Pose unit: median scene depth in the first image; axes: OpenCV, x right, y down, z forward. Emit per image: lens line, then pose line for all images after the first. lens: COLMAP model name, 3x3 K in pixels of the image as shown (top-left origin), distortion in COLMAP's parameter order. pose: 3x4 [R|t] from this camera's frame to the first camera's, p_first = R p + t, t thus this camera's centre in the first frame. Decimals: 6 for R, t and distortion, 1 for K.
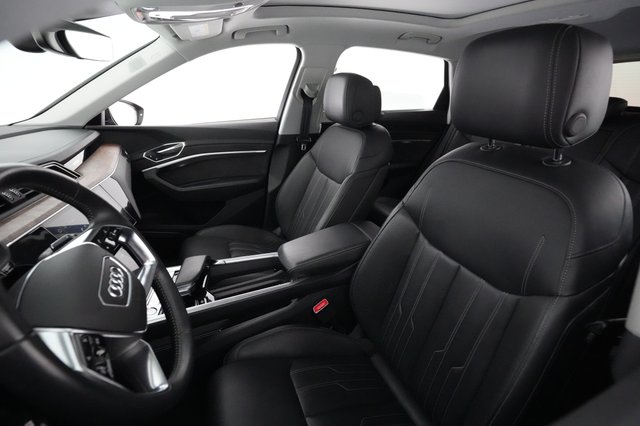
lens RADIAL K [[297.7, 0, 320.0], [0, 297.7, 213.0], [0, 0, 1]] dist [-0.032075, 0.000134]
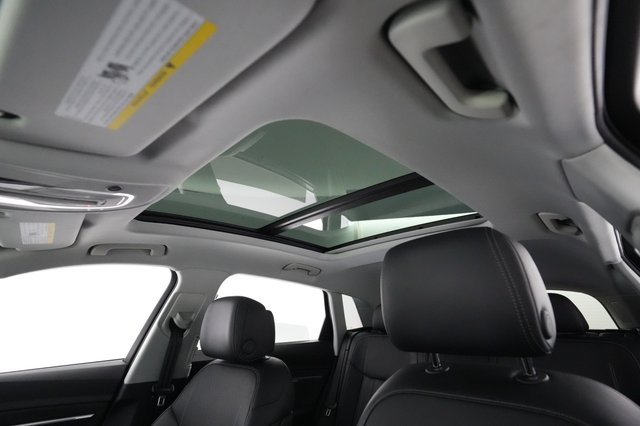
lens RADIAL K [[307.6, 0, 320.0], [0, 307.6, 213.0], [0, 0, 1]] dist [0.001603, 0.000415]
pose [[0.923846, 0.112371, 0.365899, -0.027355], [0.167779, 0.740323, -0.650978, -0.020936], [-0.344034, 0.662793, 0.665091, 0.123870]]
